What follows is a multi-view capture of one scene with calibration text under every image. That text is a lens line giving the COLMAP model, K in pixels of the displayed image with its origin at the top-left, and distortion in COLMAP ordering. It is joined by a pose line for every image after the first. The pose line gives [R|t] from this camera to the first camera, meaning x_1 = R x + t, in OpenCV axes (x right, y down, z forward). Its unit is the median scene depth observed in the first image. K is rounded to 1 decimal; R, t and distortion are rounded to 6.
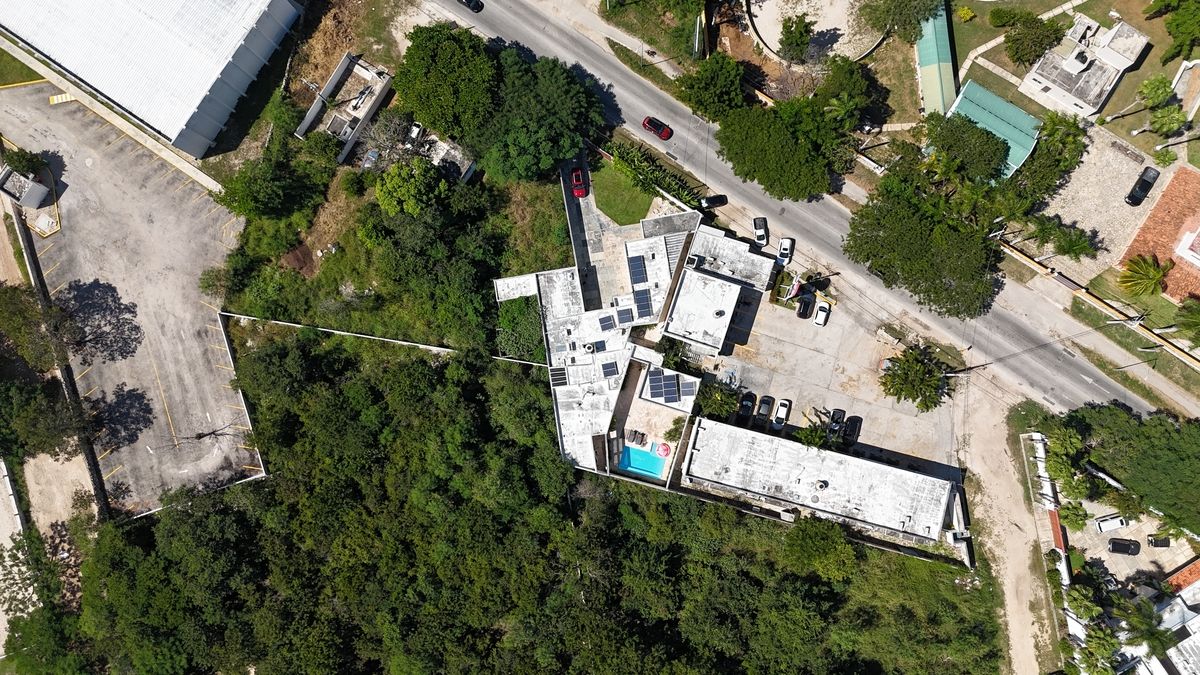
lens RADIAL K [[881.2, 0, 604.1], [0, 881.2, 334.5], [0, 0, 1]] dist [0.034721, -0.005829]
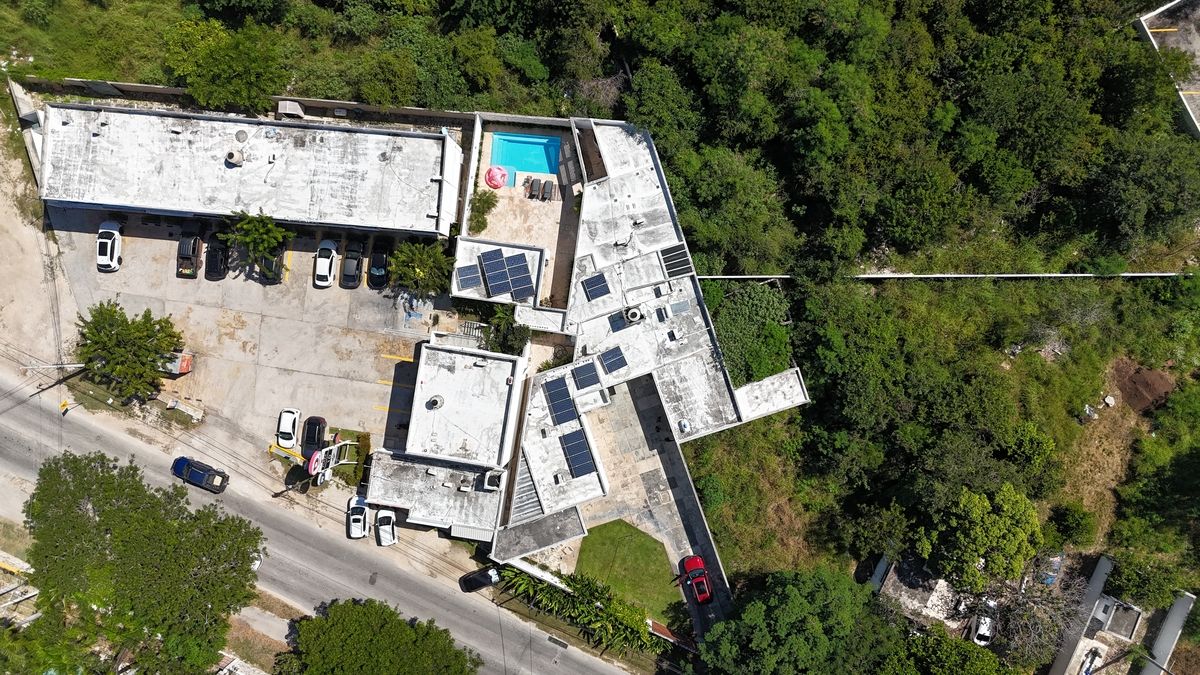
lens RADIAL K [[881.2, 0, 604.1], [0, 881.2, 334.5], [0, 0, 1]] dist [0.034721, -0.005829]
pose [[-0.983157, 0.161702, 0.085178, -0.045562], [-0.157031, -0.985830, 0.058988, -0.030255], [0.093510, 0.044619, 0.994618, 0.382788]]
